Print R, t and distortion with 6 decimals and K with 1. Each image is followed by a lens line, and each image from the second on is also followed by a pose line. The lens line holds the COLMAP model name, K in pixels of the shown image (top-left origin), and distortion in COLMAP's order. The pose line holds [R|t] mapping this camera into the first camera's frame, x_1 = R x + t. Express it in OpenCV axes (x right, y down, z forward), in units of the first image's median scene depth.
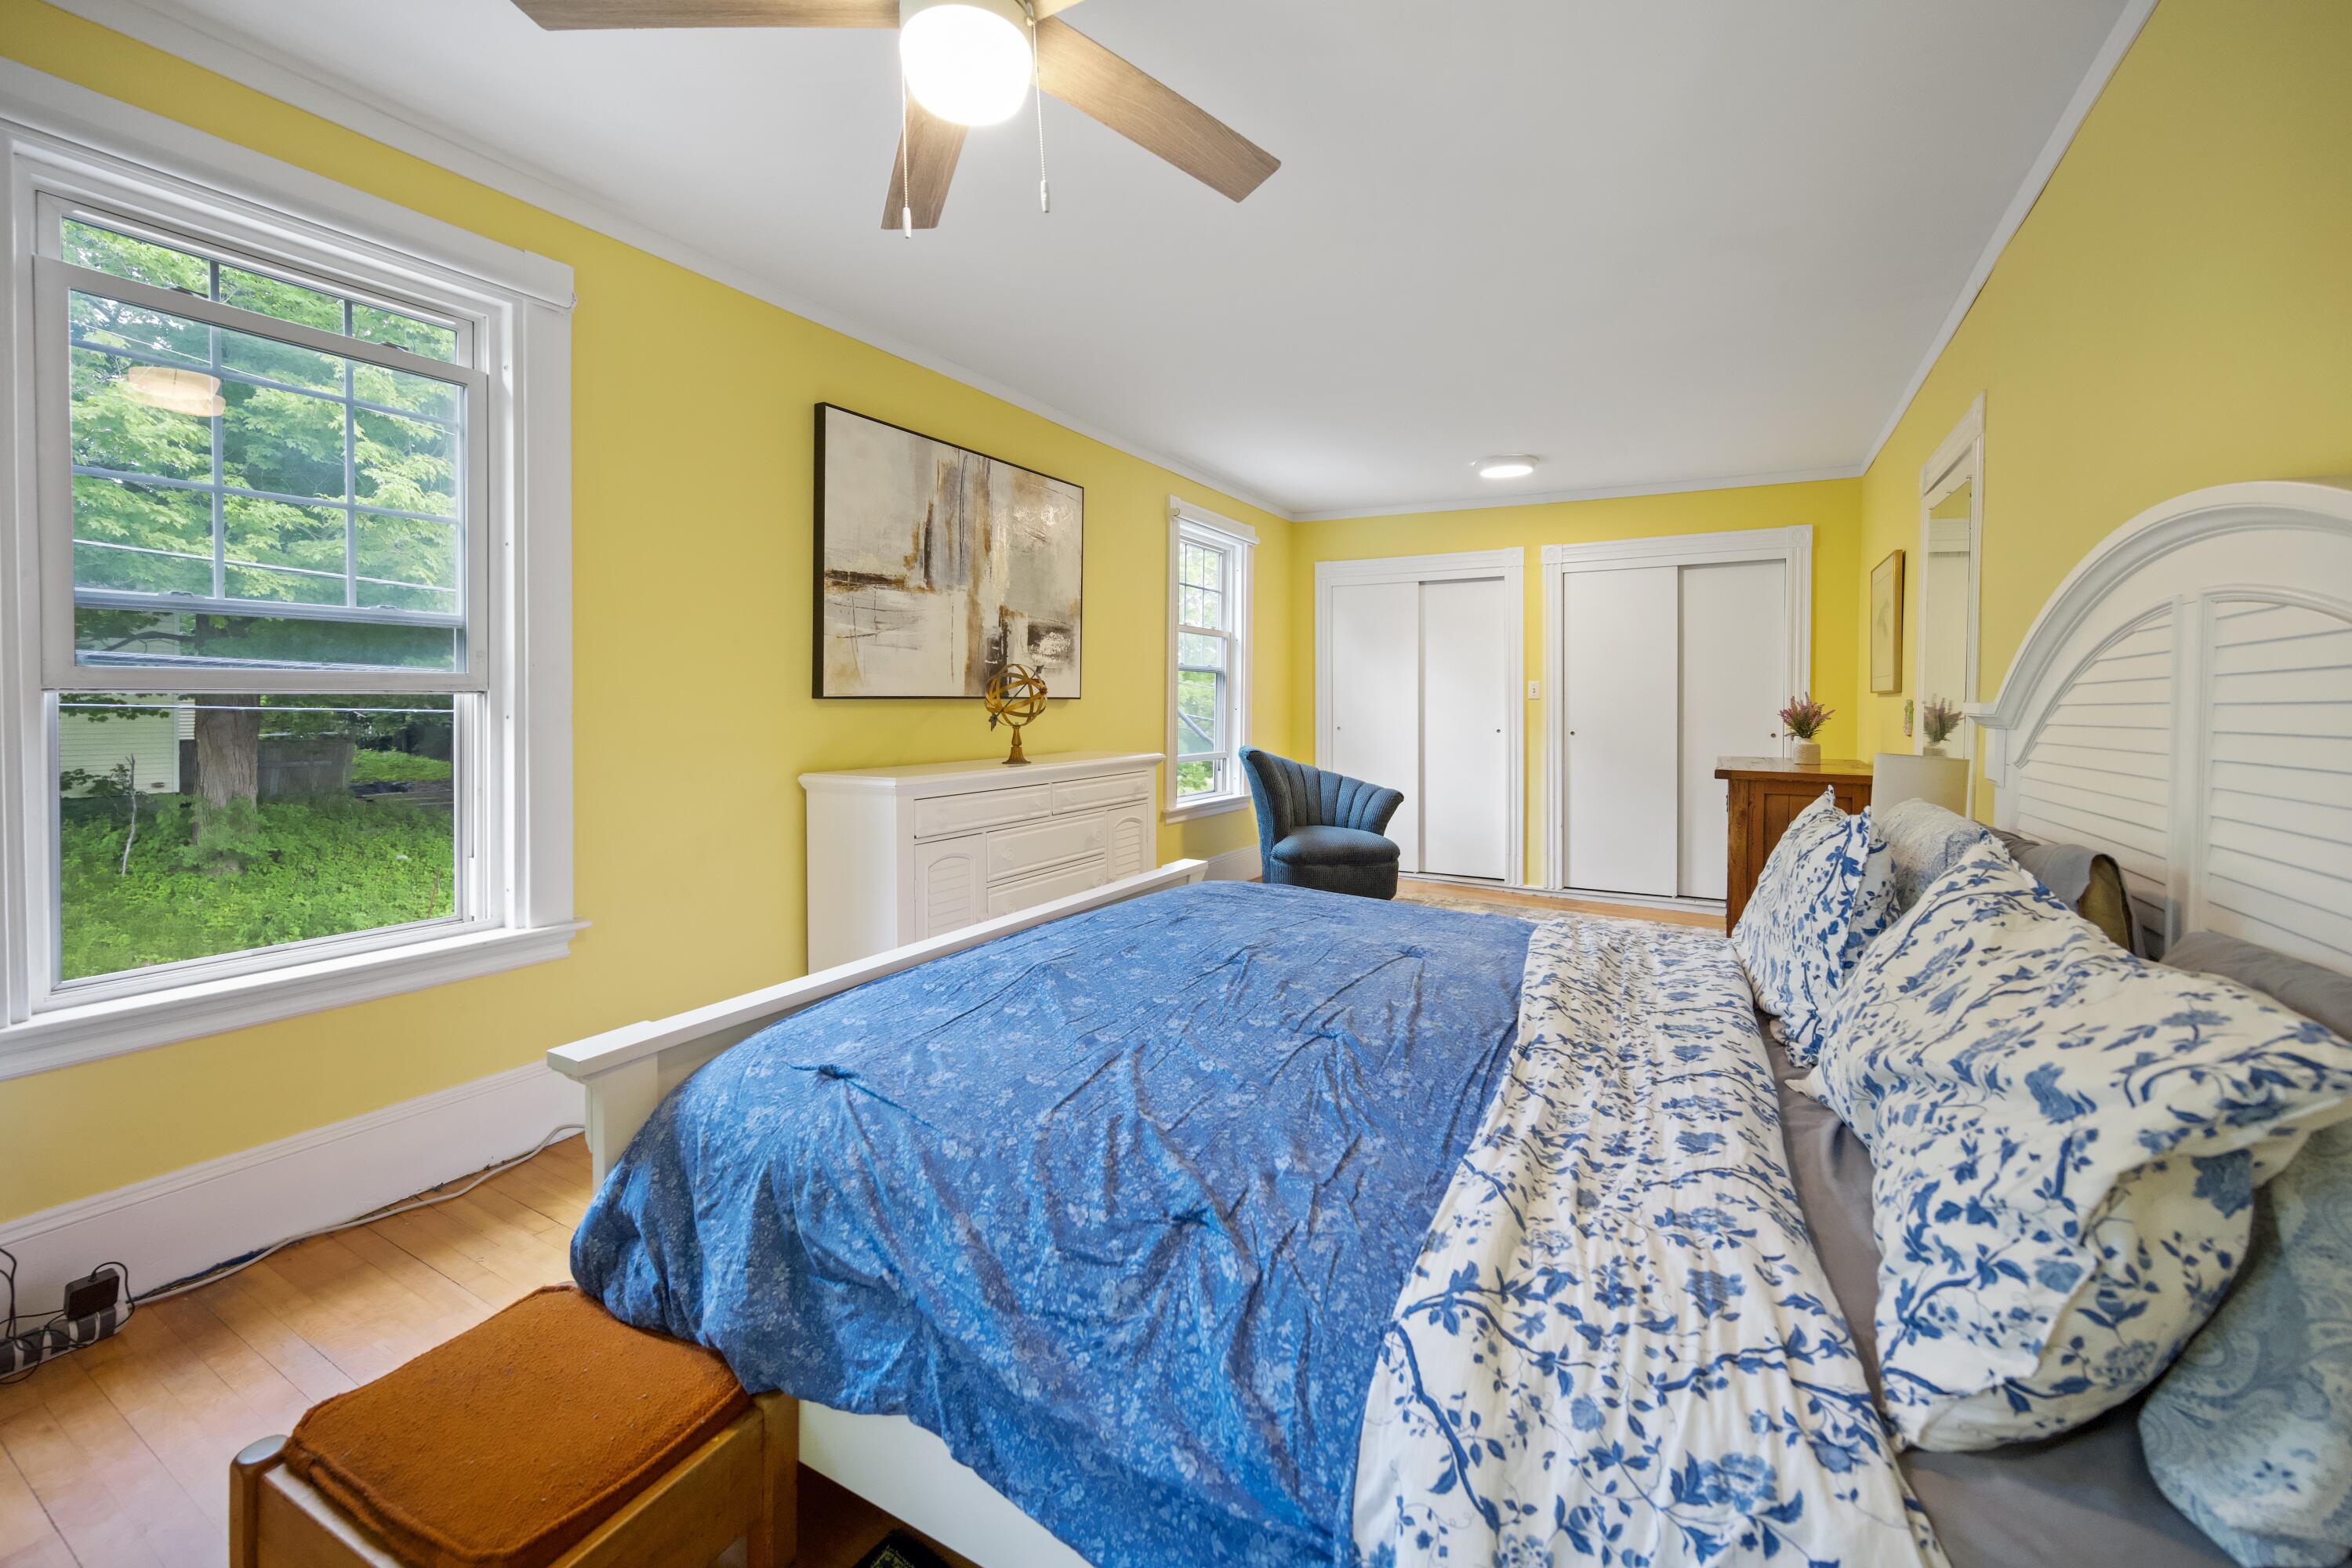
lens RADIAL K [[912.2, 0, 1204.6], [0, 912.2, 712.2], [0, 0, 1]] dist [0.002399, 0.000026]
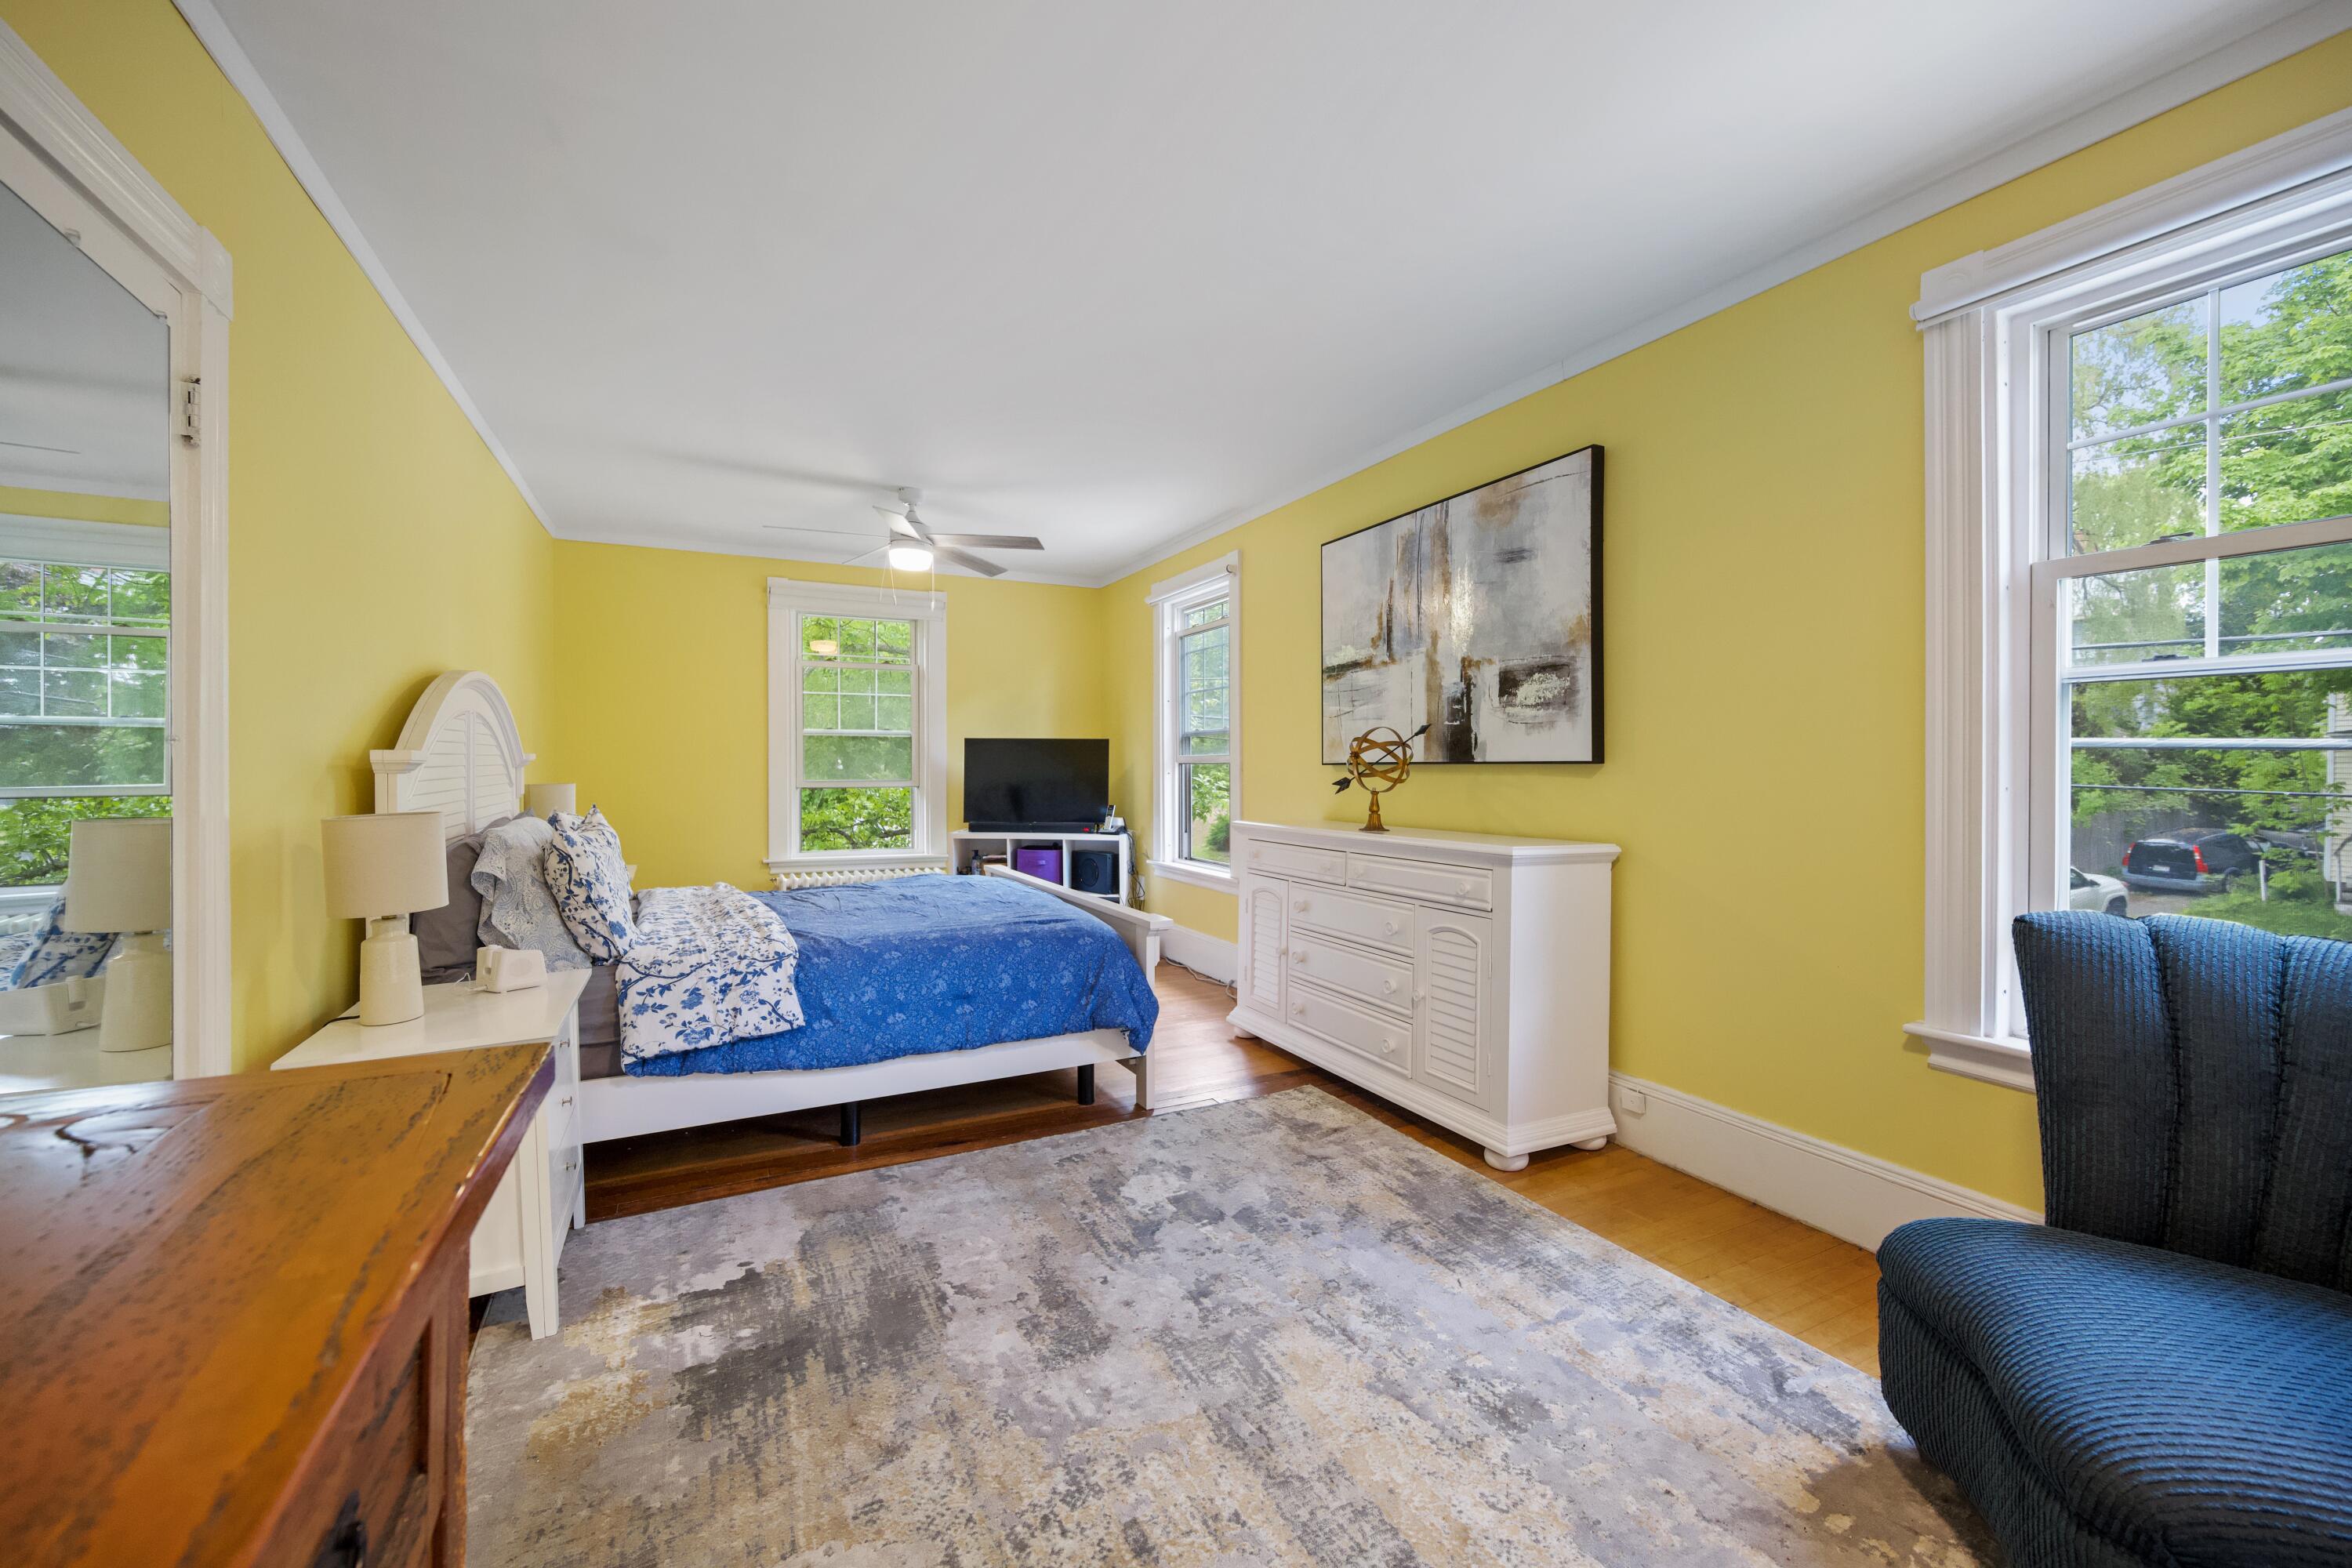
lens RADIAL K [[940.0, 0, 1166.2], [0, 940.0, 769.1], [0, 0, 1]] dist [-0.001371, 0.000490]
pose [[-0.562733, -0.007506, -0.826605, 0.642588], [-0.019517, 0.999801, 0.004208, -0.007851], [0.826408, 0.018501, -0.562767, 1.203390]]
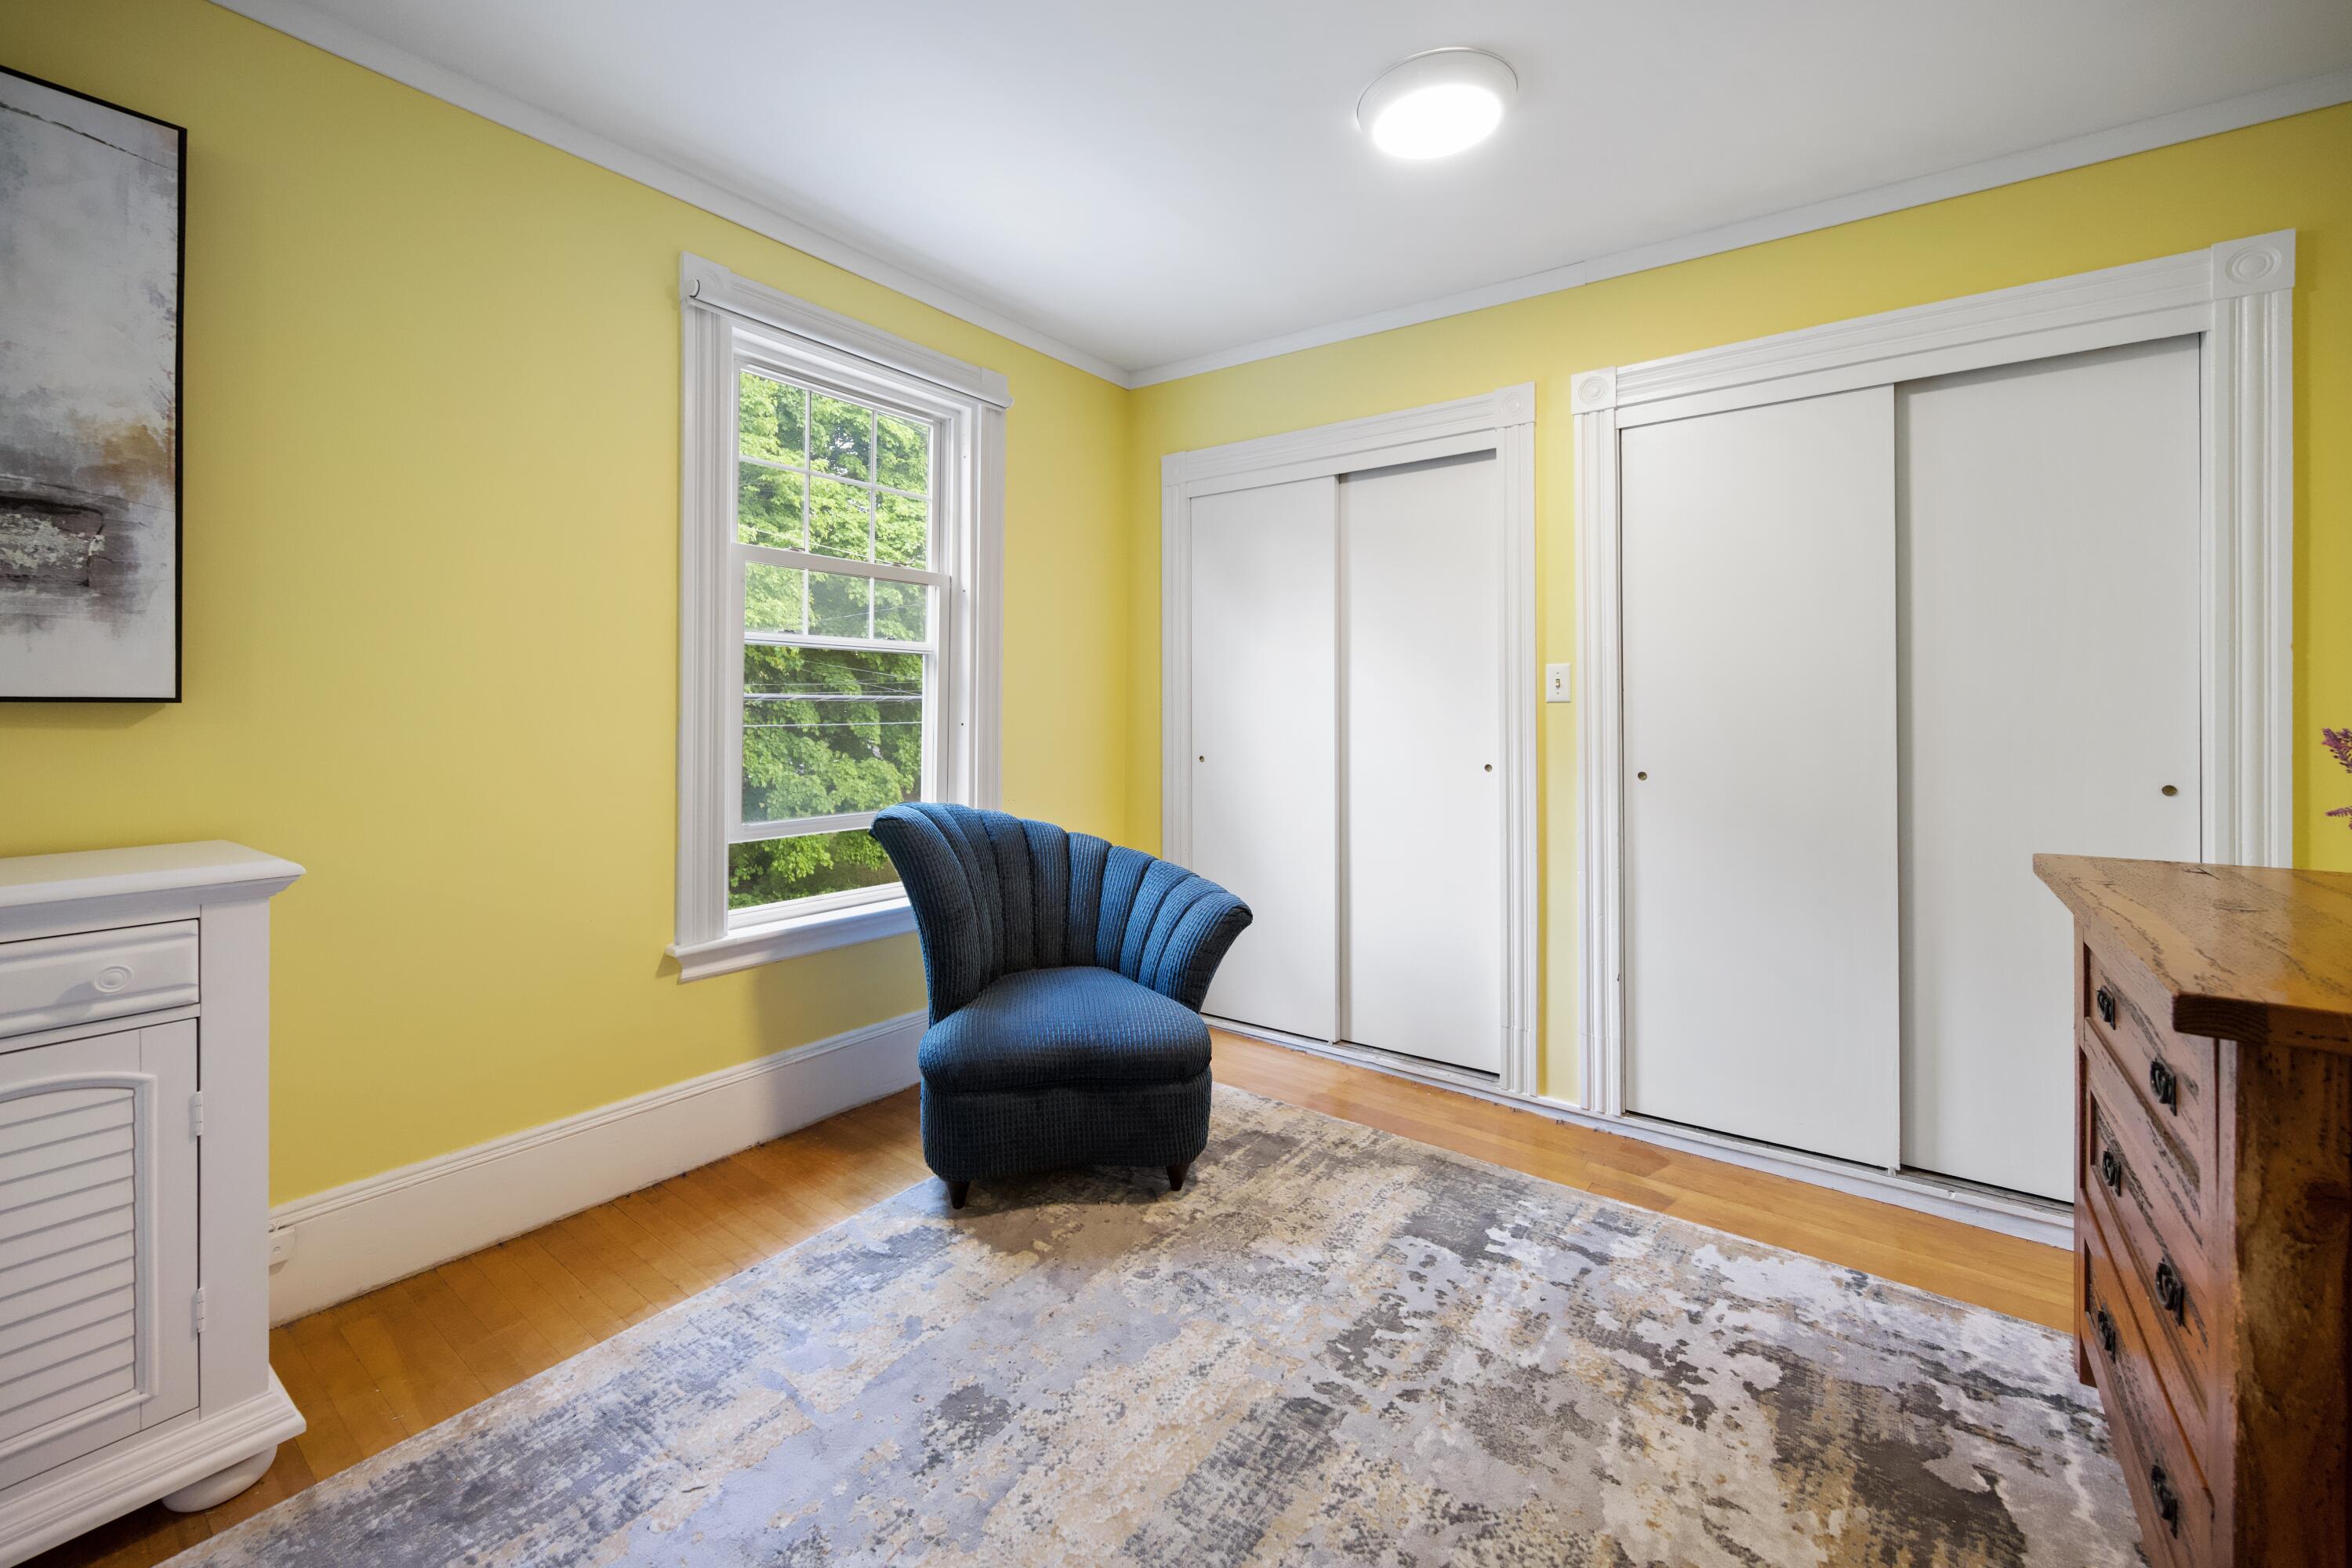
lens RADIAL K [[940.0, 0, 1187.7], [0, 940.0, 710.9], [0, 0, 1]] dist [-0.001371, 0.000490]
pose [[0.992944, -0.002659, -0.118552, 0.317560], [0.001321, 0.999935, -0.011362, -0.006419], [0.118574, 0.011125, 0.992883, 0.688284]]
